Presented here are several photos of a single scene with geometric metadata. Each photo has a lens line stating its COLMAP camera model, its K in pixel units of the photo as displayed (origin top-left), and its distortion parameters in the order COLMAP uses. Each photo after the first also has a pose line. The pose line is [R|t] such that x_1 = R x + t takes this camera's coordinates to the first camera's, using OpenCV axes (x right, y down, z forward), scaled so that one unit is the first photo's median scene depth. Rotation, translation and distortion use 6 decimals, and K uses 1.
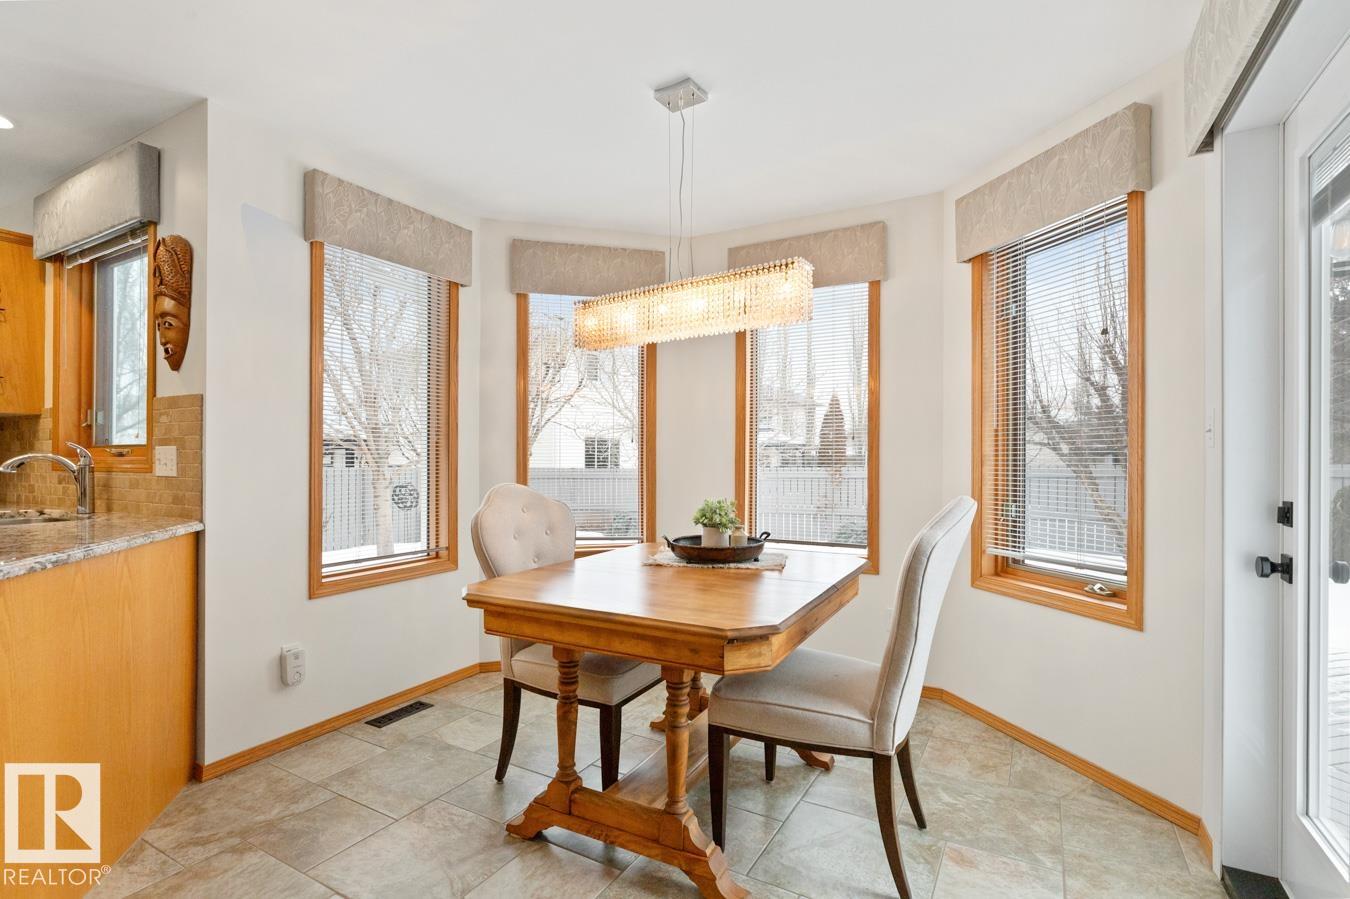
lens RADIAL K [[634.9, 0, 669.4], [0, 634.9, 462.5], [0, 0, 1]] dist [-0.009372, -0.000354]
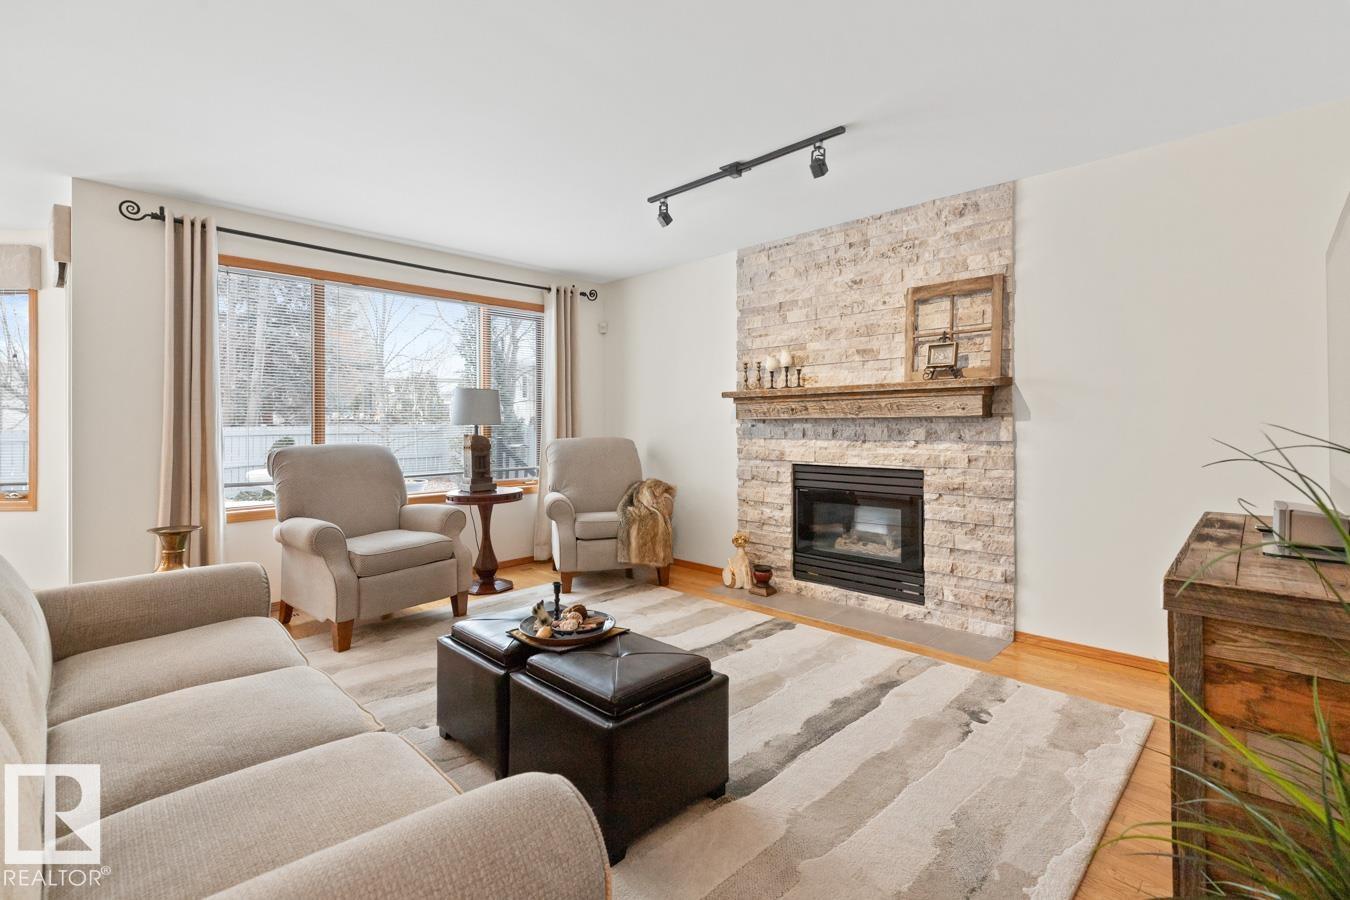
lens RADIAL K [[615.4, 0, 671.3], [0, 615.4, 418.3], [0, 0, 1]] dist [0.005184, 0.002018]
pose [[0.268820, 0.005309, 0.963176, -0.488189], [0.007134, 0.999946, -0.007503, 0.003784], [-0.963164, 0.008888, 0.268767, -1.197790]]
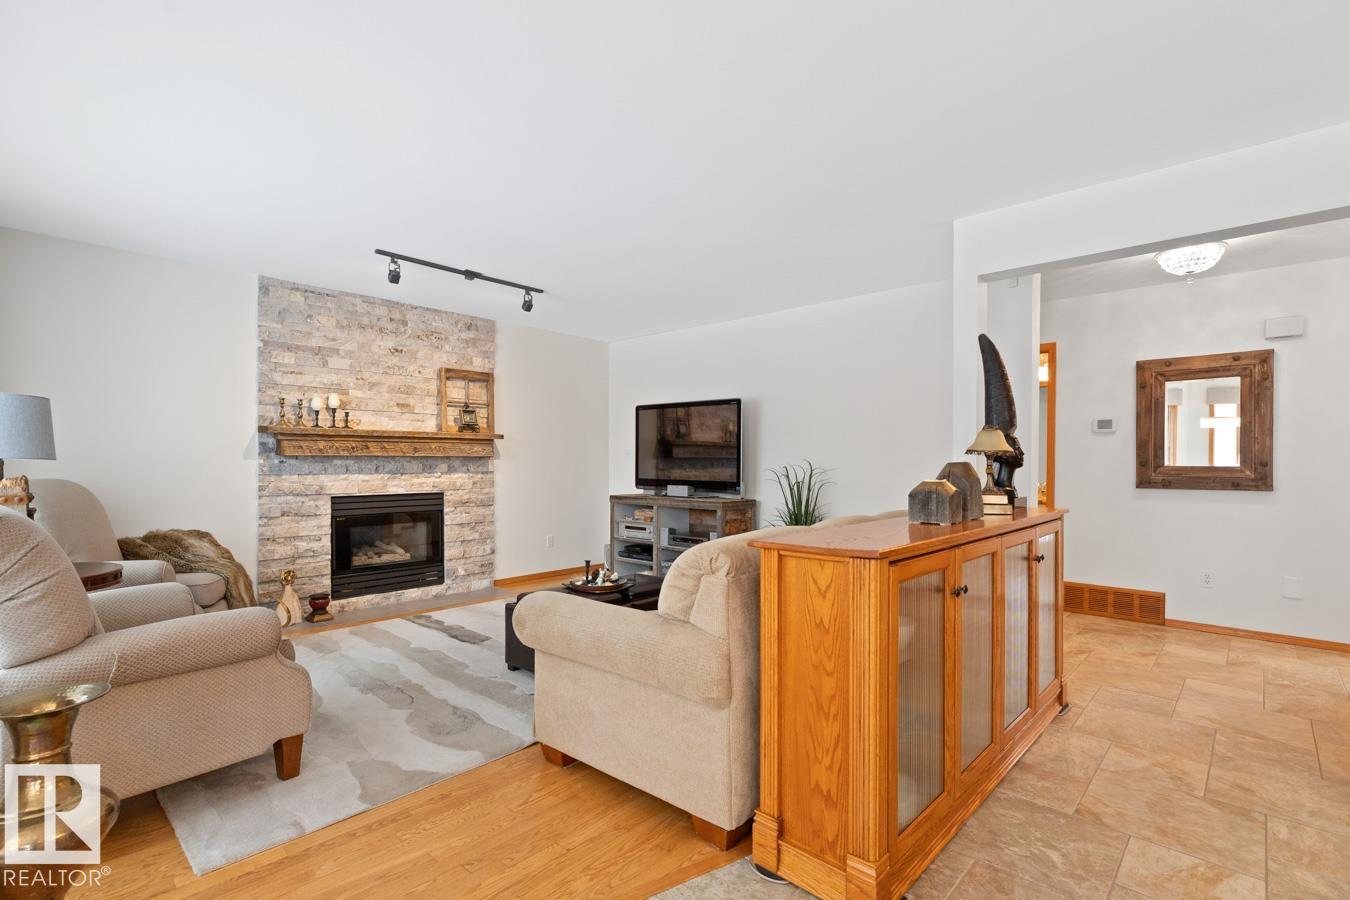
lens RADIAL K [[615.4, 0, 666.4], [0, 615.4, 473.3], [0, 0, 1]] dist [0.005184, 0.002018]
pose [[-0.971916, -0.012699, 0.234986, -0.196339], [-0.007187, 0.999679, 0.024302, -0.004855], [-0.235220, 0.021930, -0.971695, 0.470515]]
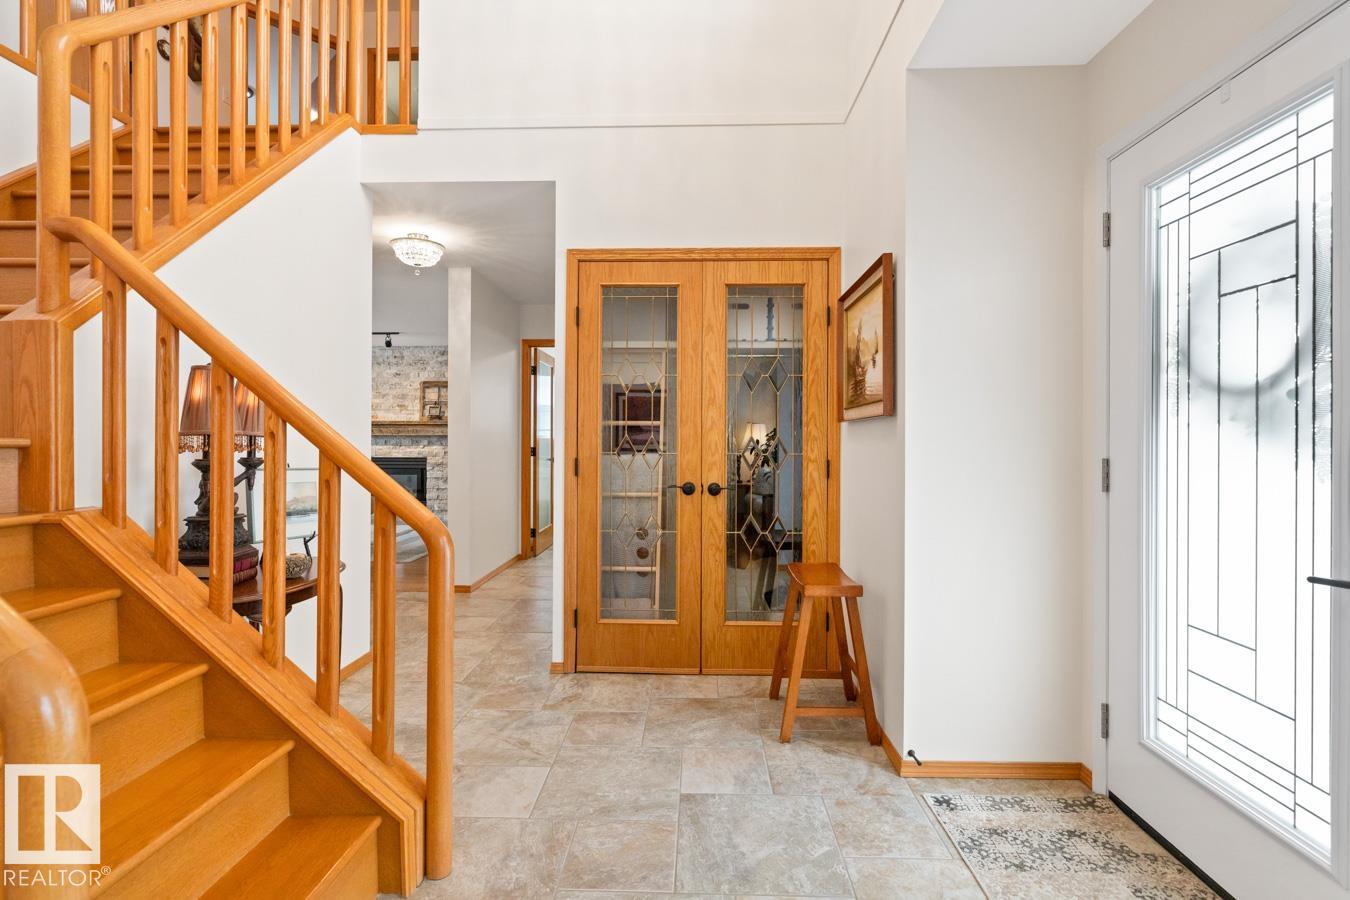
lens RADIAL K [[634.9, 0, 677.6], [0, 634.9, 439.6], [0, 0, 1]] dist [-0.009372, -0.000354]
pose [[-0.463287, -0.006929, 0.886181, -2.682456], [-0.002393, 0.999976, 0.006568, -0.009162], [-0.886205, 0.000923, -0.463292, -0.983817]]
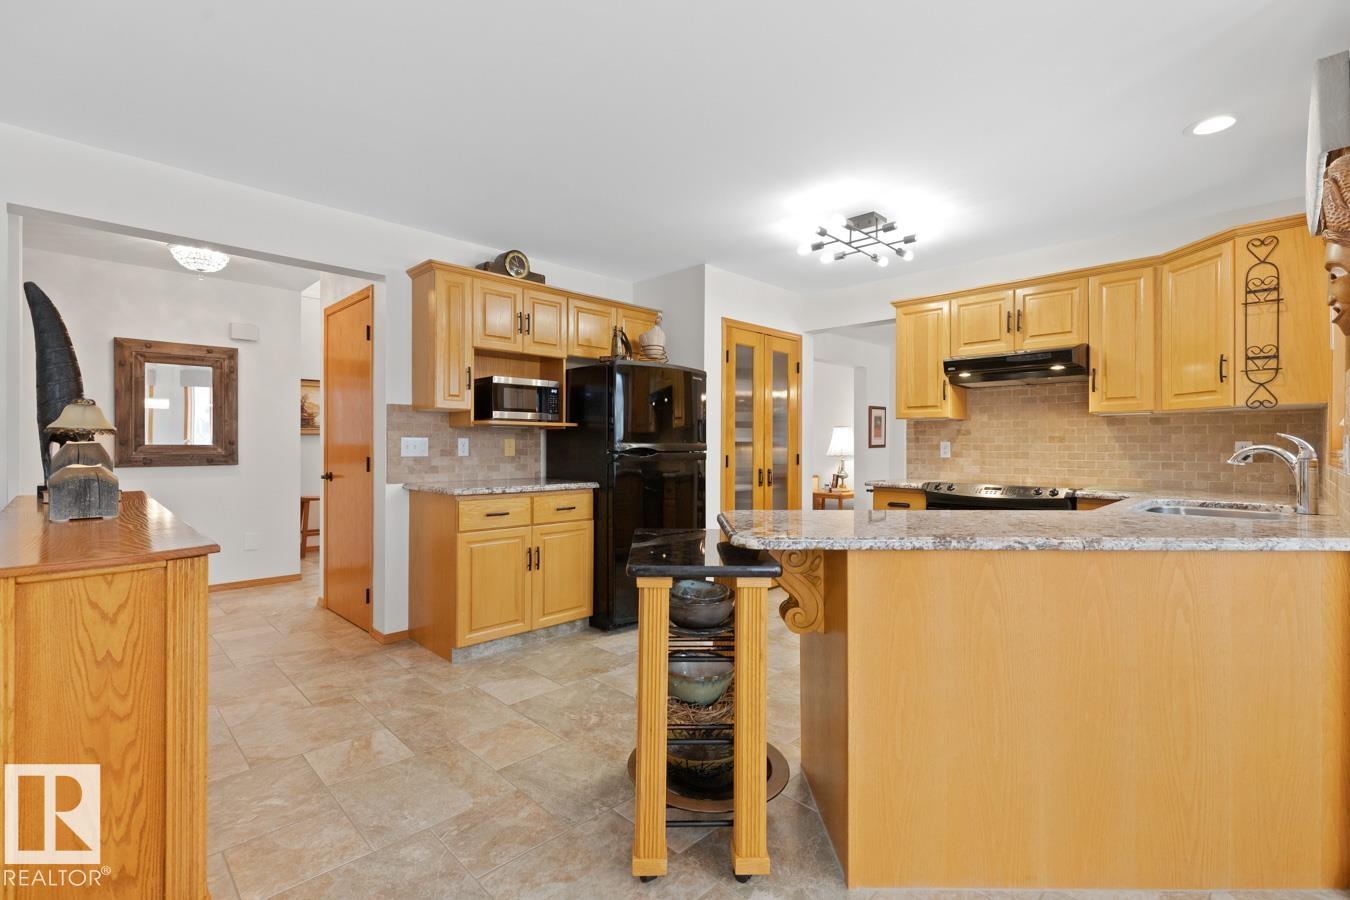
lens RADIAL K [[615.4, 0, 666.7], [0, 615.4, 439.4], [0, 0, 1]] dist [0.005184, 0.002018]
pose [[-0.269844, -0.010814, -0.962843, 0.142520], [-0.009581, 0.999918, -0.008545, -0.007744], [0.962856, 0.006919, -0.269925, 0.375053]]
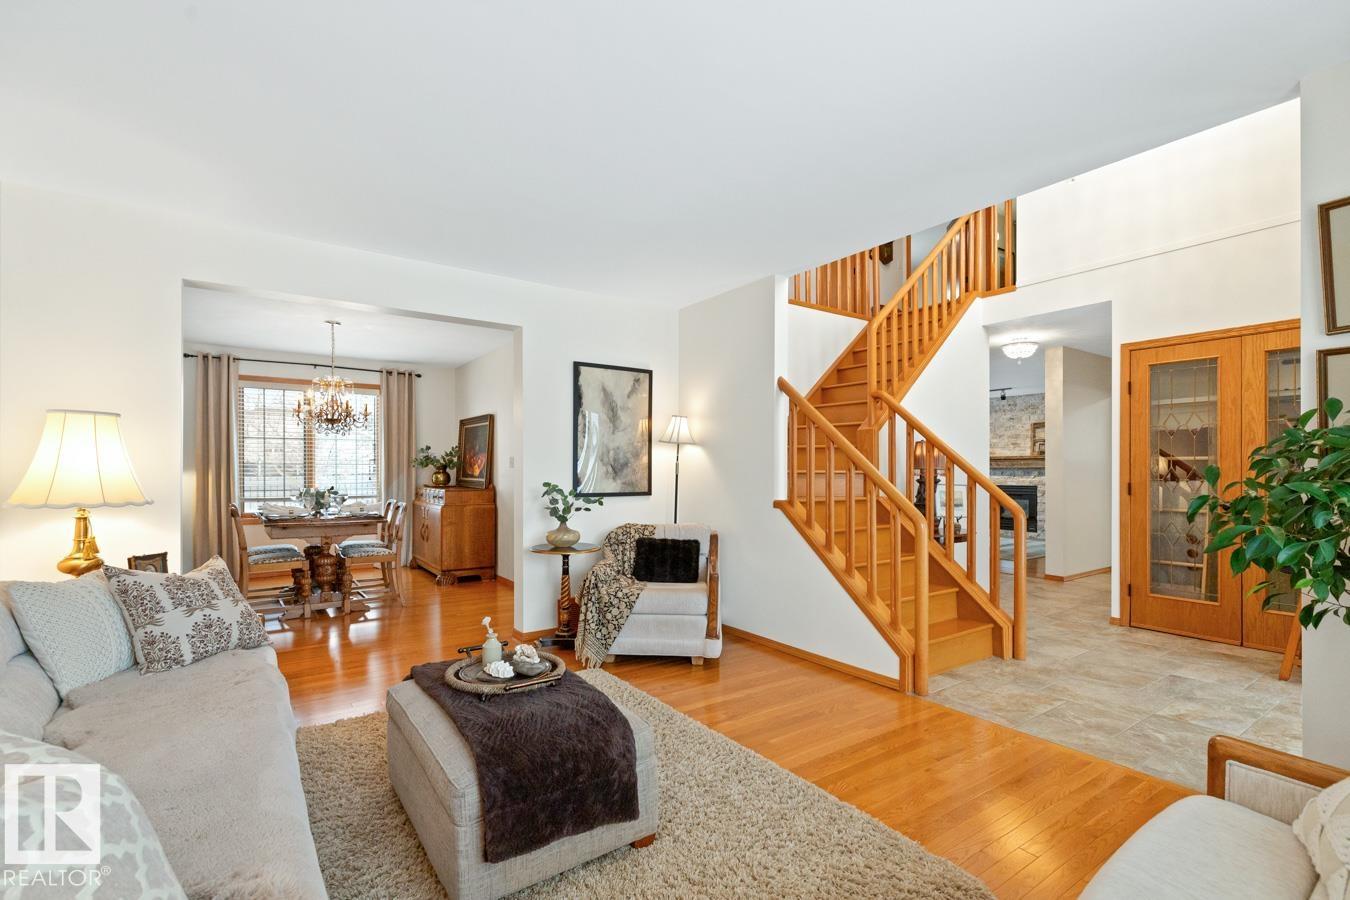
lens RADIAL K [[615.4, 0, 679.2], [0, 615.4, 468.9], [0, 0, 1]] dist [0.005184, 0.002018]
pose [[0.423071, -0.003368, 0.906090, -3.676959], [0.006714, 0.999977, 0.000582, -0.014969], [-0.906072, 0.005838, 0.423084, -0.955288]]
